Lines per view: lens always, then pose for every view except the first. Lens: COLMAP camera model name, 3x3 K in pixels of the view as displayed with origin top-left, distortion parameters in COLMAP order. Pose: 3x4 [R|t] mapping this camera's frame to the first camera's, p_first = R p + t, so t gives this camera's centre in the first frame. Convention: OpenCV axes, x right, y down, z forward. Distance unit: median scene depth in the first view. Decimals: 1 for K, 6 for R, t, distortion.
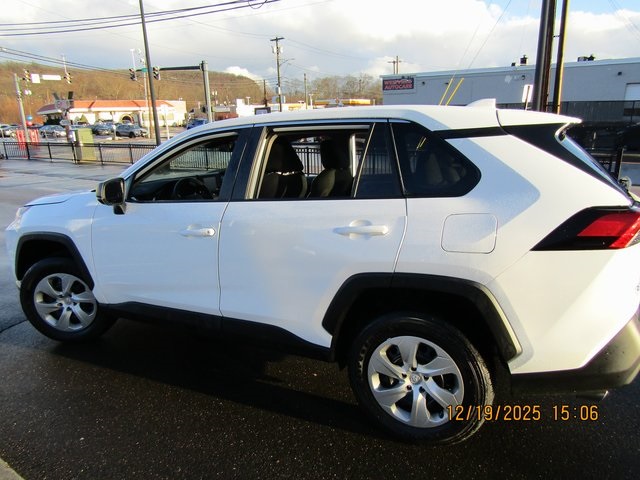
lens RADIAL K [[460.6, 0, 320.0], [0, 460.6, 240.0], [0, 0, 1]] dist [-0.026507, 0.005212]
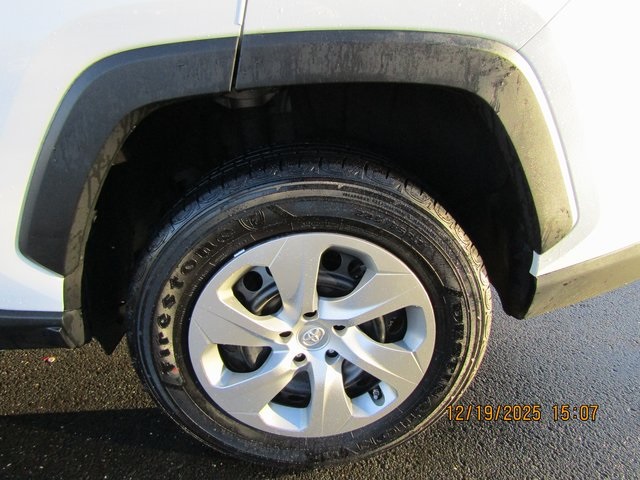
lens RADIAL K [[460.6, 0, 320.0], [0, 460.6, 240.0], [0, 0, 1]] dist [-0.026507, 0.005212]
pose [[0.860690, -0.190336, 0.472212, 0.037692], [0.080643, 0.966748, 0.242684, 0.122516], [-0.502701, -0.170795, 0.847420, 0.660697]]
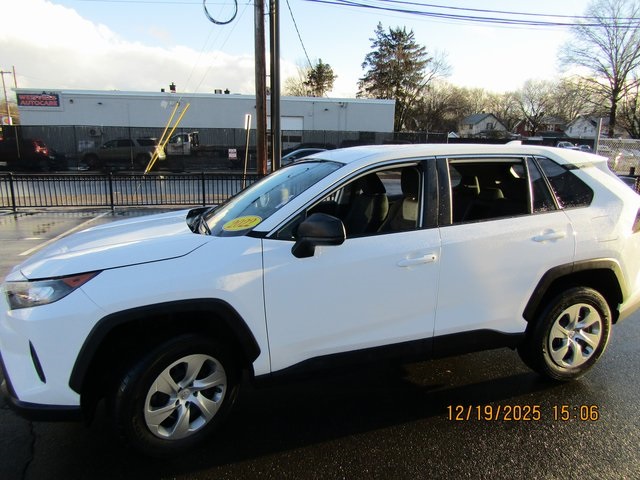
lens RADIAL K [[460.6, 0, 320.0], [0, 460.6, 240.0], [0, 0, 1]] dist [-0.026507, 0.005212]
pose [[0.720018, -0.115418, 0.684290, -1.286987], [0.146724, 0.989099, 0.012444, -0.123151], [-0.678267, 0.091442, 0.729104, 0.460891]]
